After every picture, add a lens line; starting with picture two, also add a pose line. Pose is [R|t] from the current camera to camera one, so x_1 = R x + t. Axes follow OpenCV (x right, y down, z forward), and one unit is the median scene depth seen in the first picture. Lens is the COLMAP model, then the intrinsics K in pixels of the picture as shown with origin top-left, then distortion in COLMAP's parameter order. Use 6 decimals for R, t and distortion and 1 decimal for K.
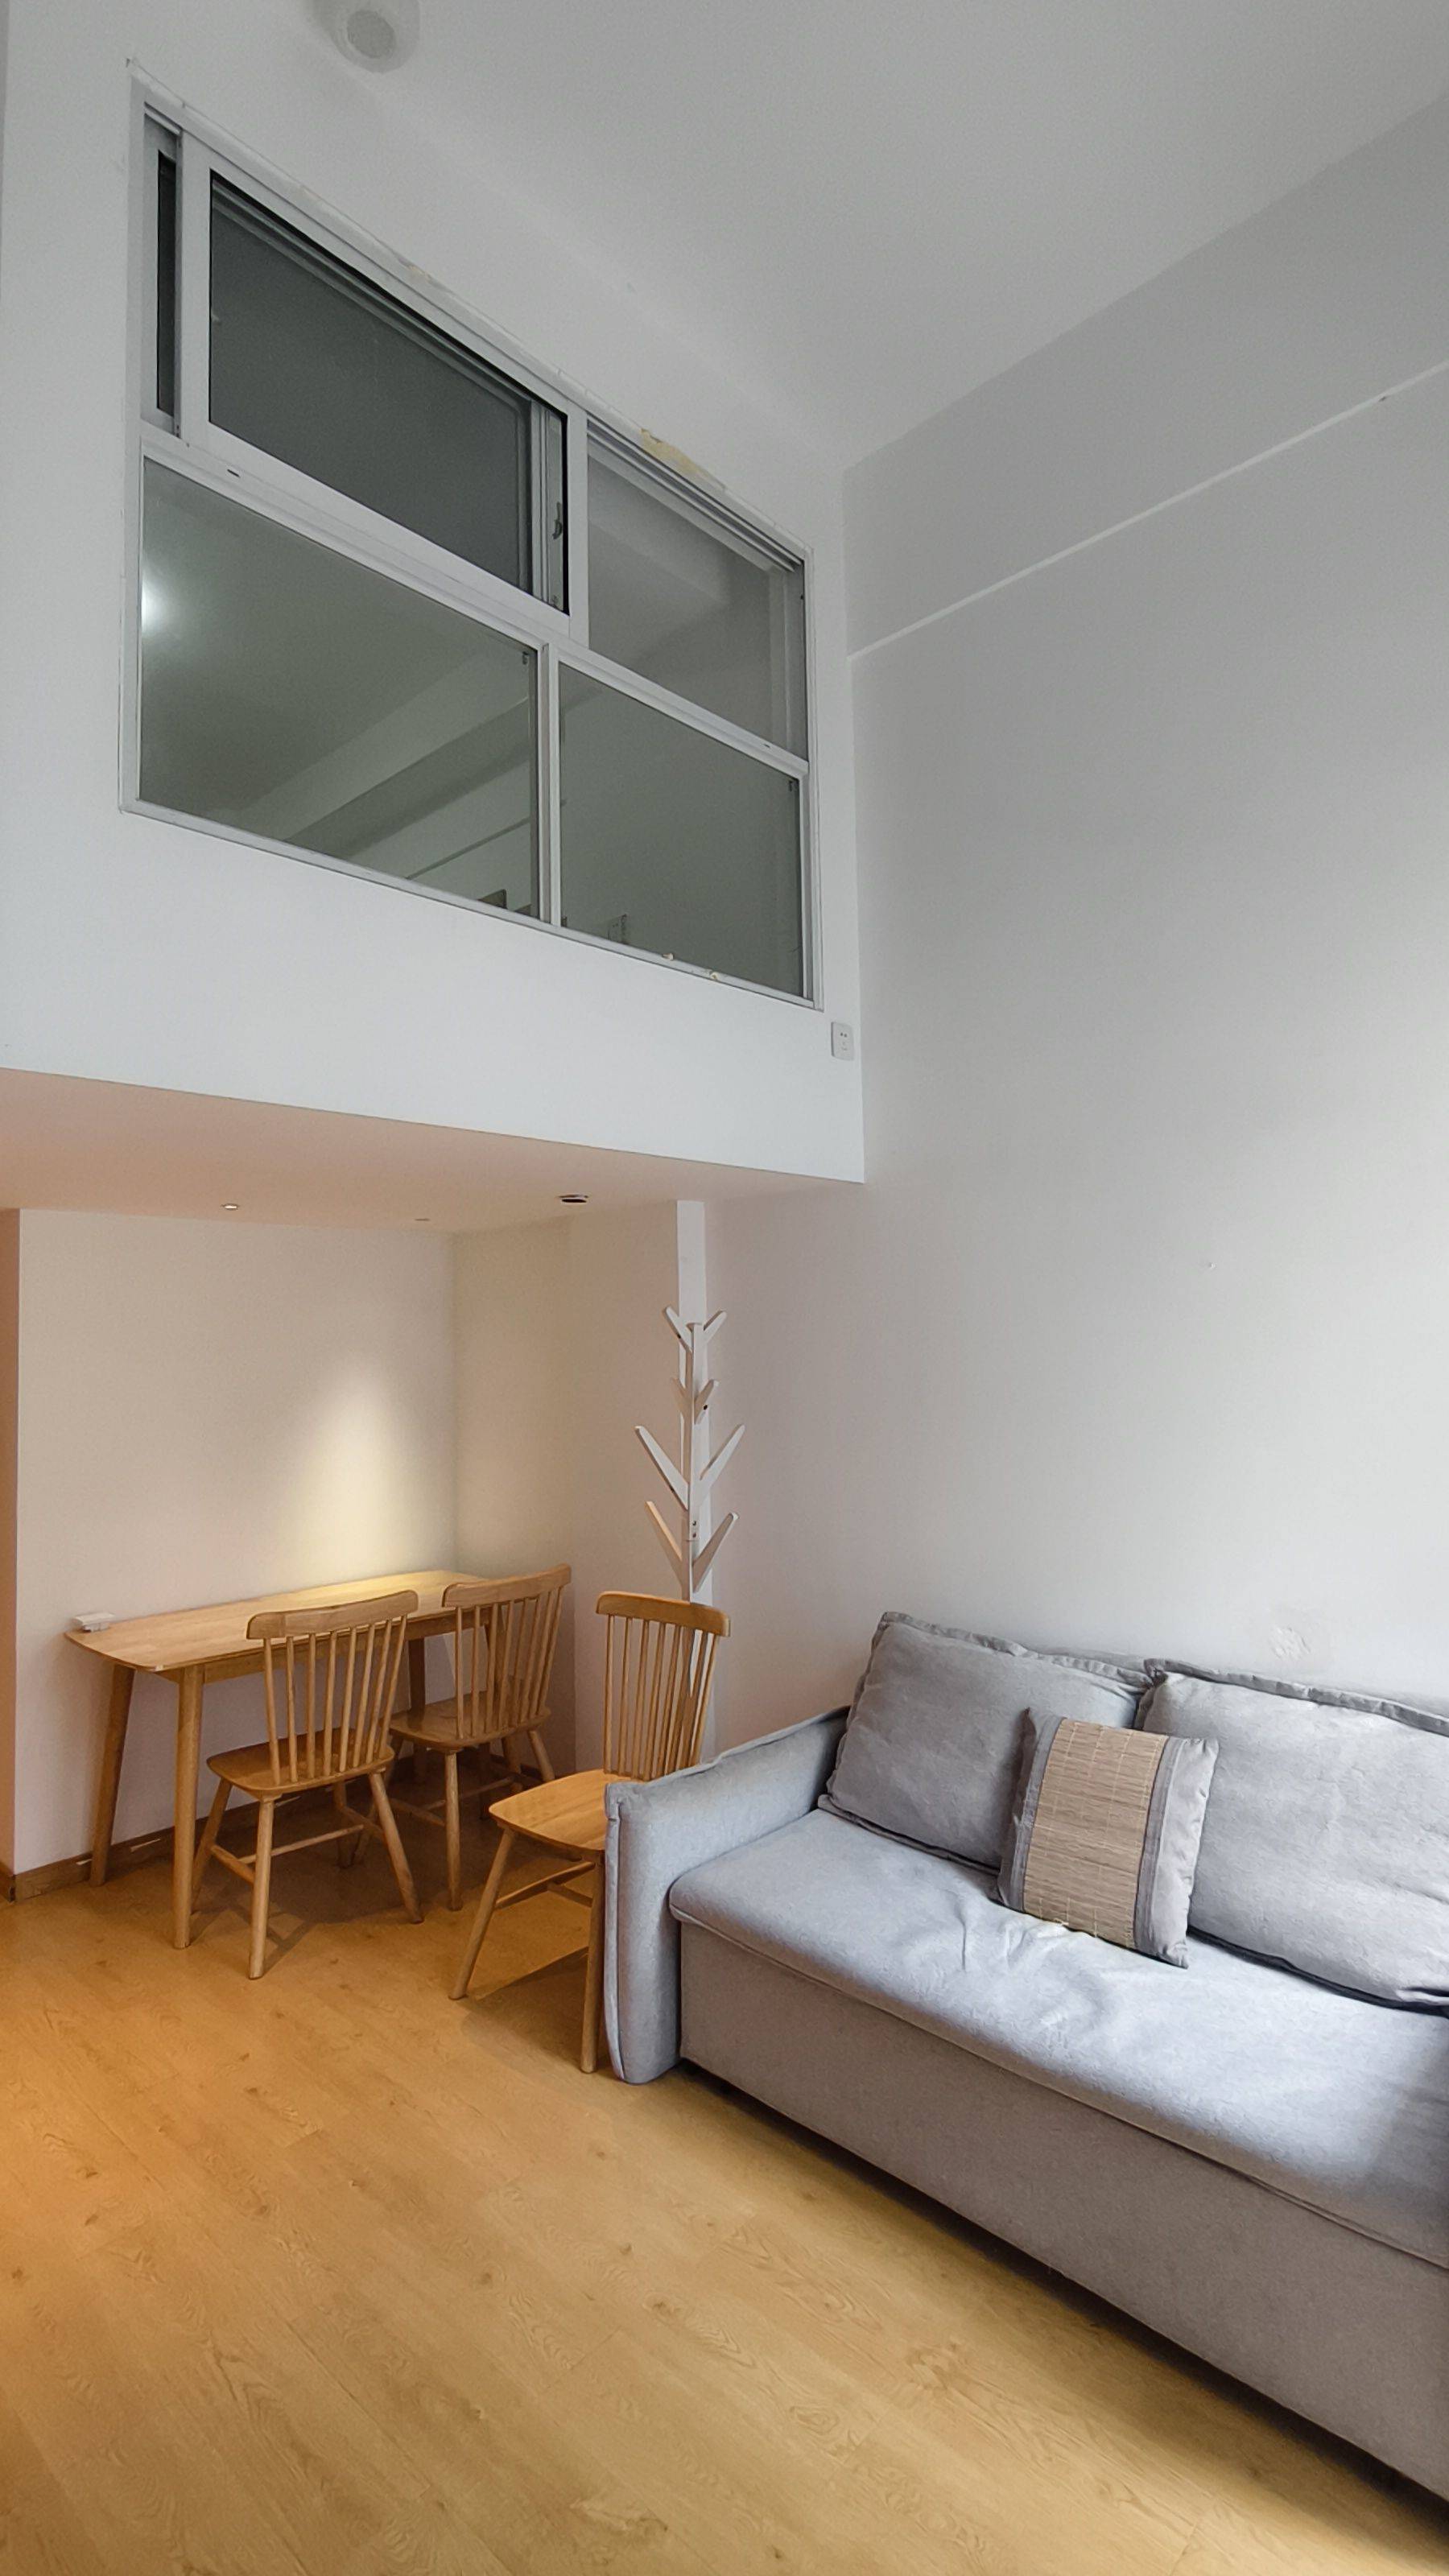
lens RADIAL K [[1215.9, 0, 742.6], [0, 1215.9, 1275.9], [0, 0, 1]] dist [-0.010713, 0.005948]
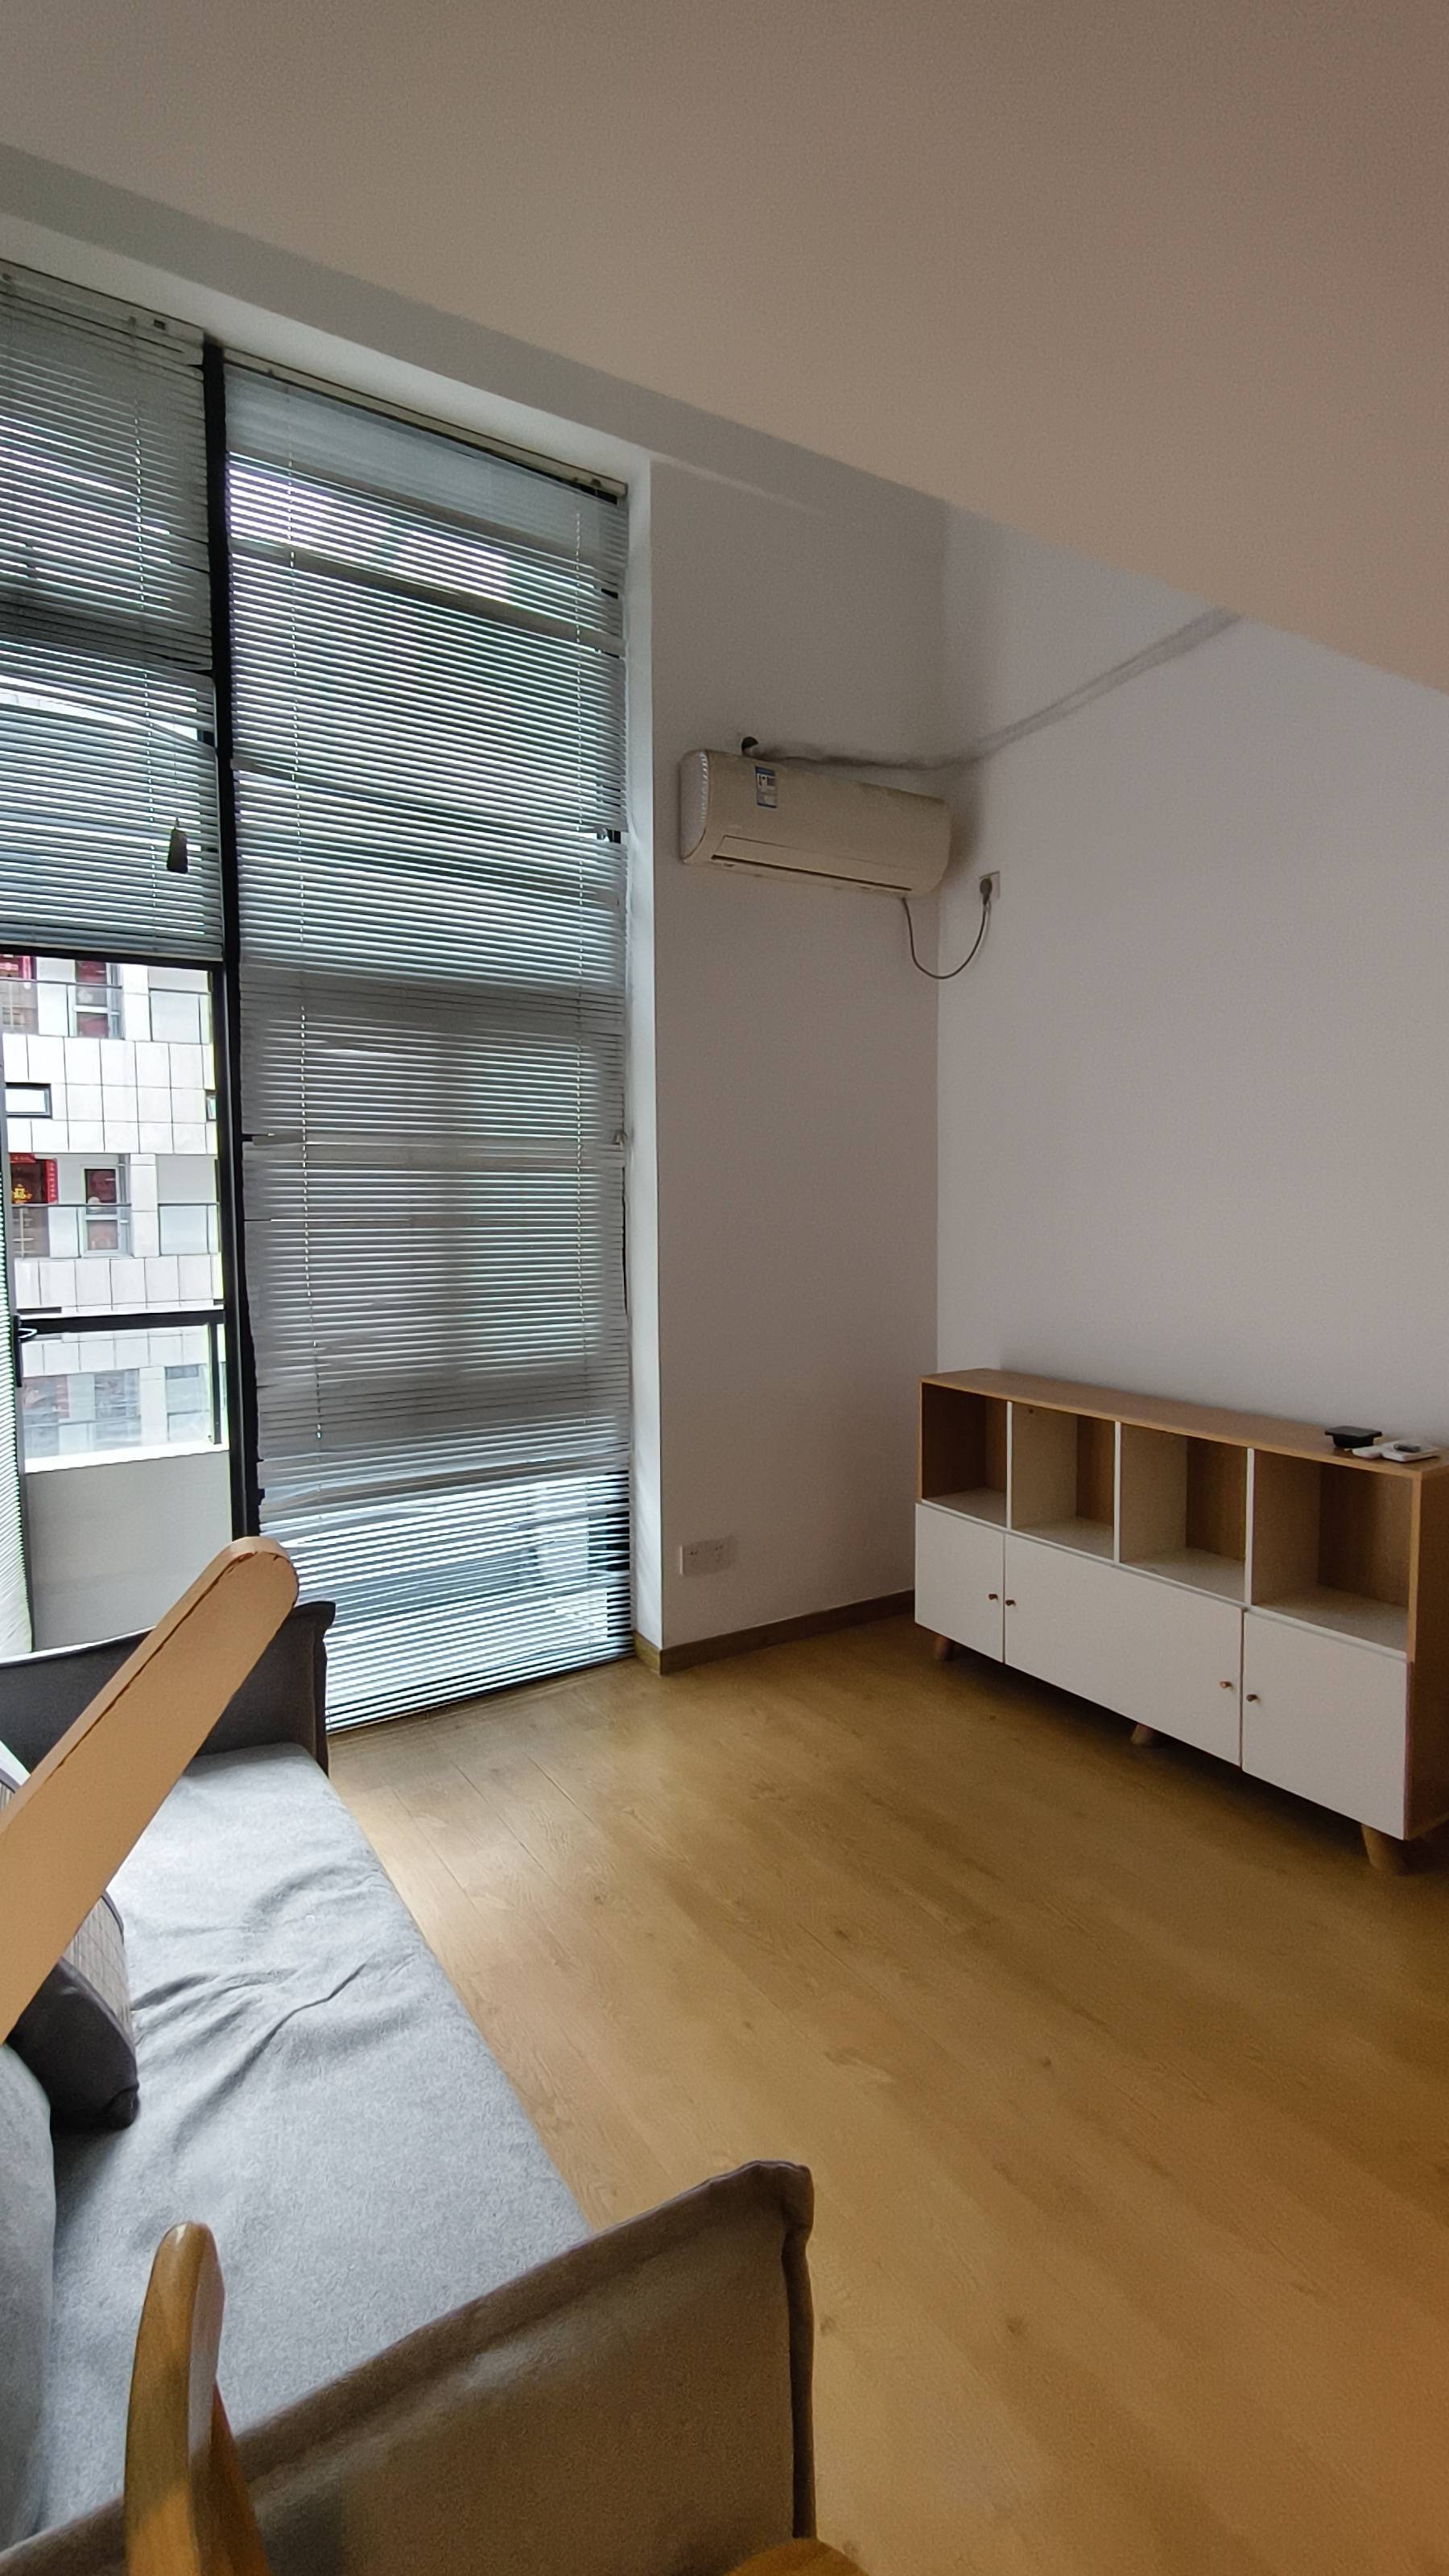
lens RADIAL K [[1215.9, 0, 742.6], [0, 1215.9, 1275.9], [0, 0, 1]] dist [-0.010713, 0.005948]
pose [[-0.965157, 0.007145, 0.261573, -0.183435], [0.012543, 0.999741, 0.018975, 0.112639], [-0.261369, 0.021594, -0.964997, 1.291748]]
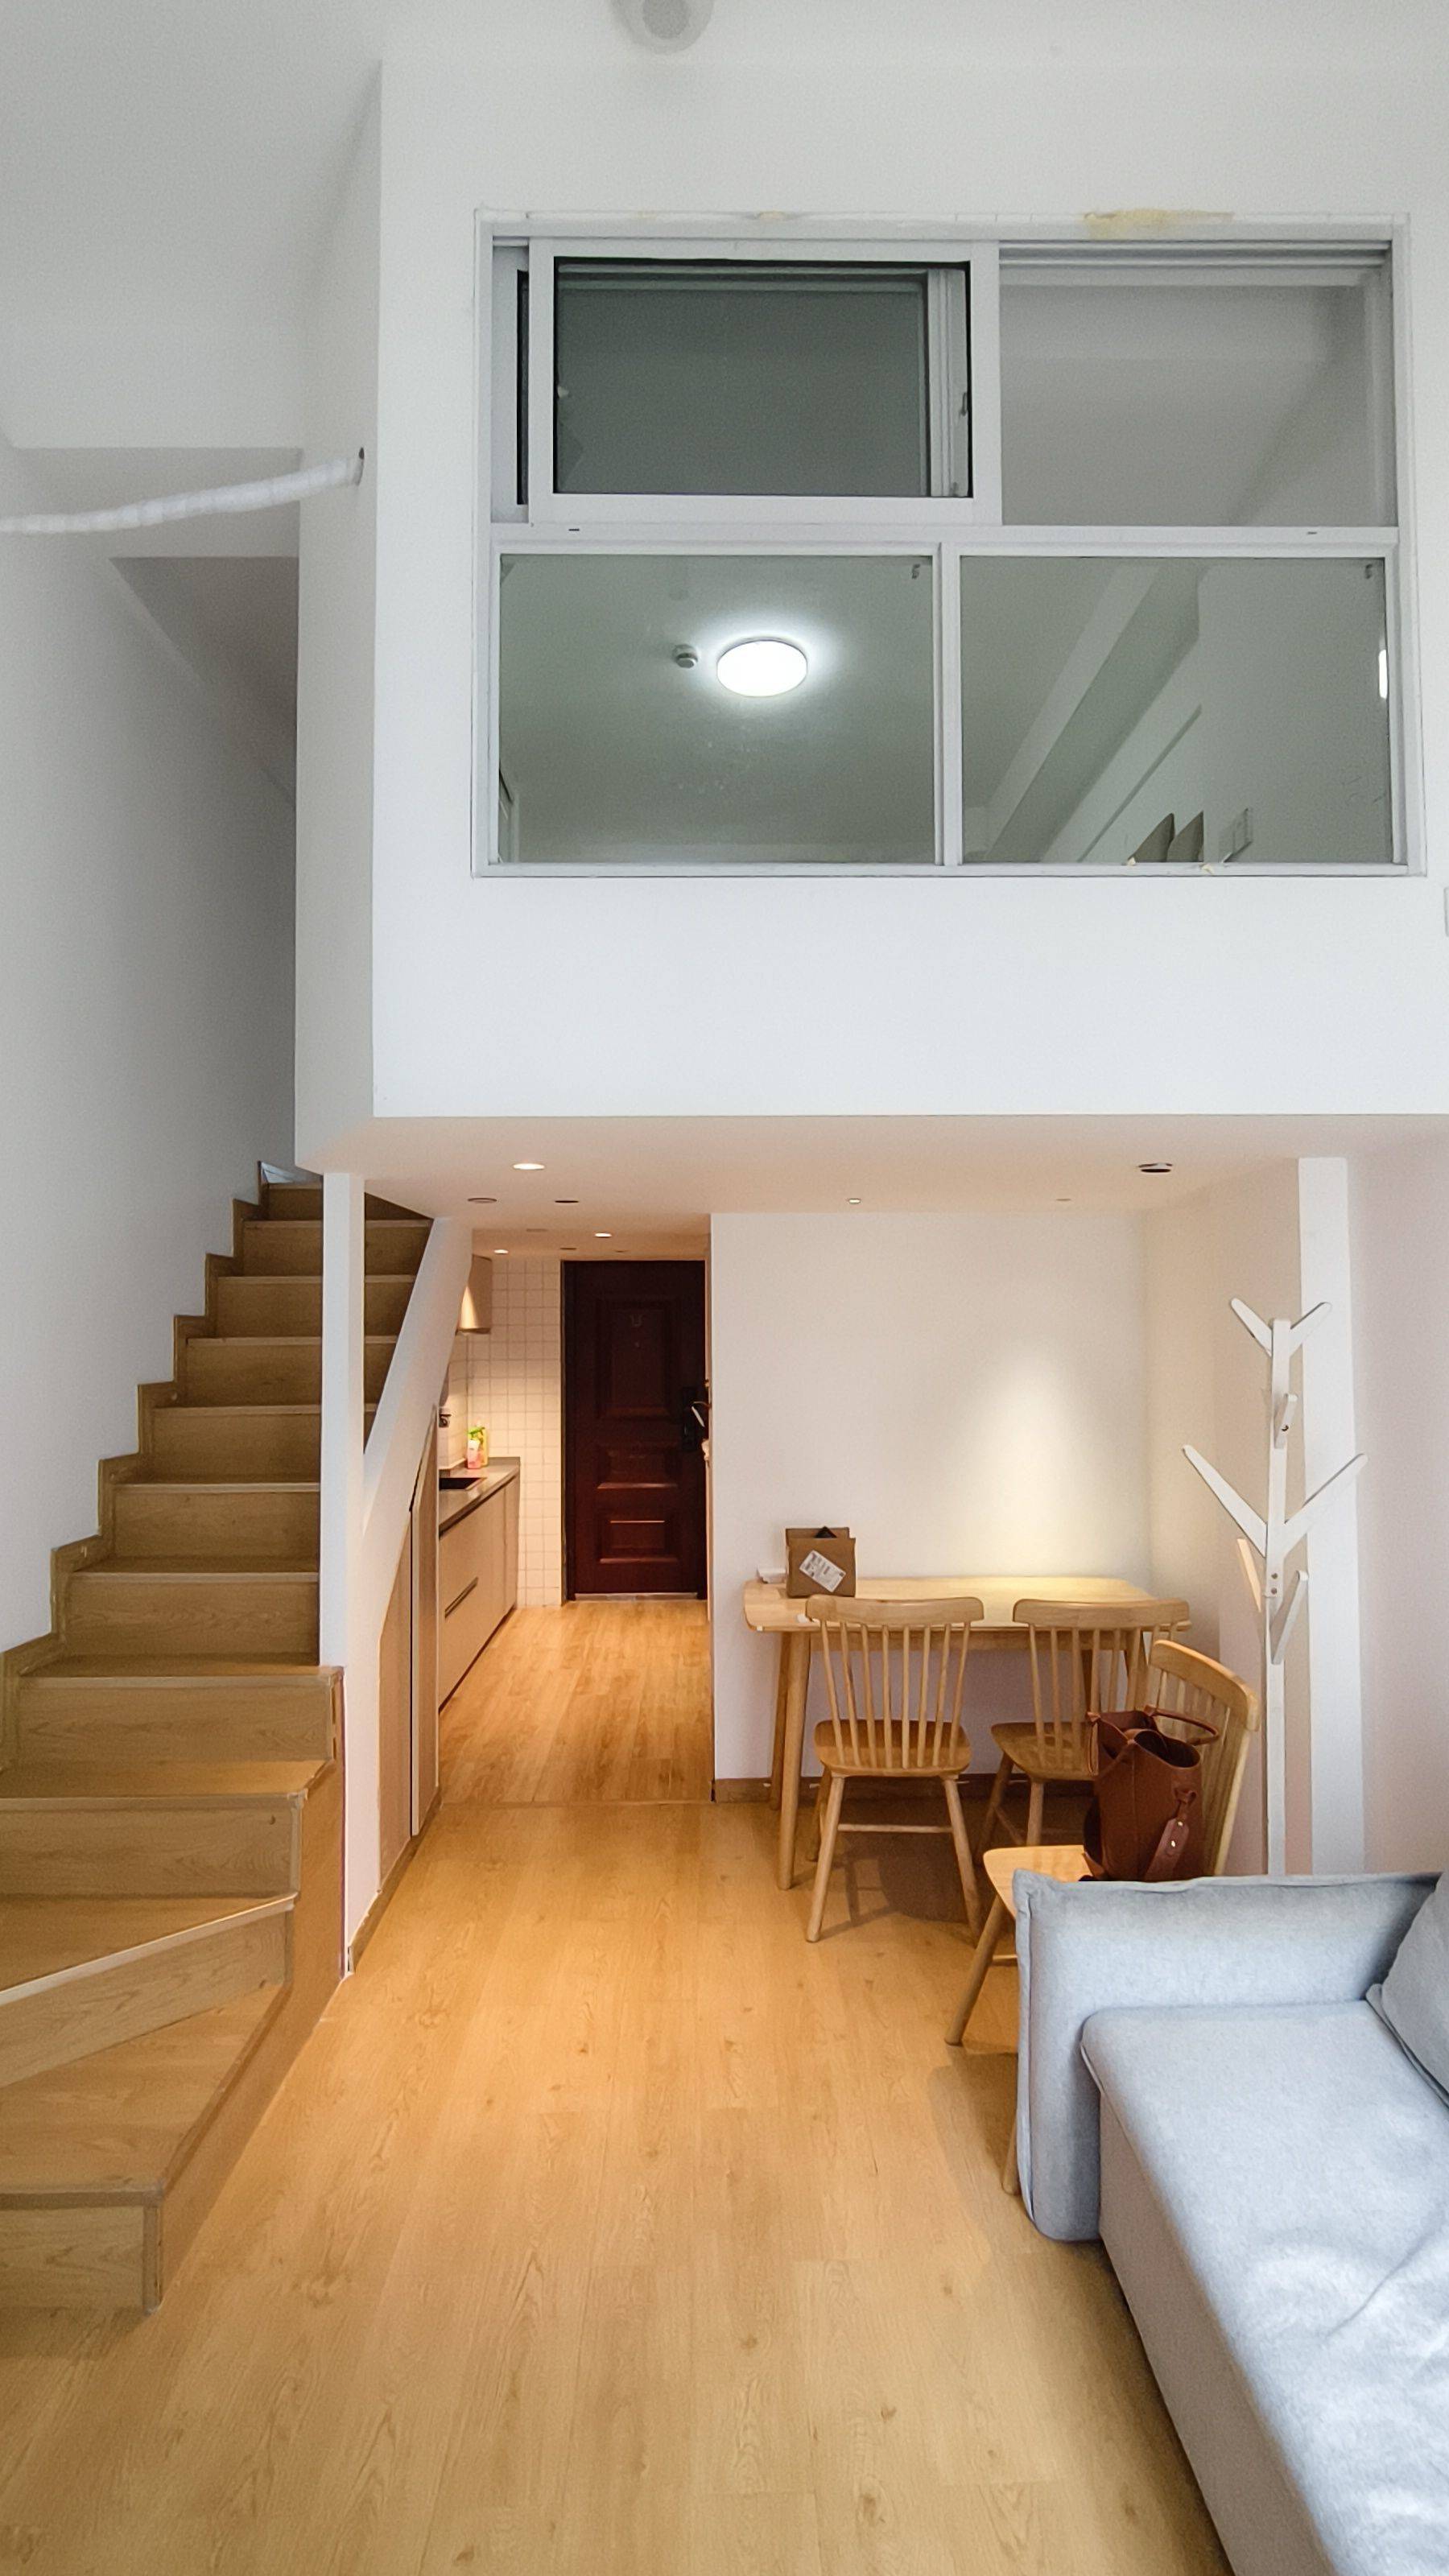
lens RADIAL K [[1215.9, 0, 742.6], [0, 1215.9, 1275.9], [0, 0, 1]] dist [-0.010713, 0.005948]
pose [[0.695376, -0.013931, -0.718511, 0.346026], [0.031679, 0.999434, 0.011282, -0.009460], [0.717948, -0.030607, 0.695424, 0.267915]]
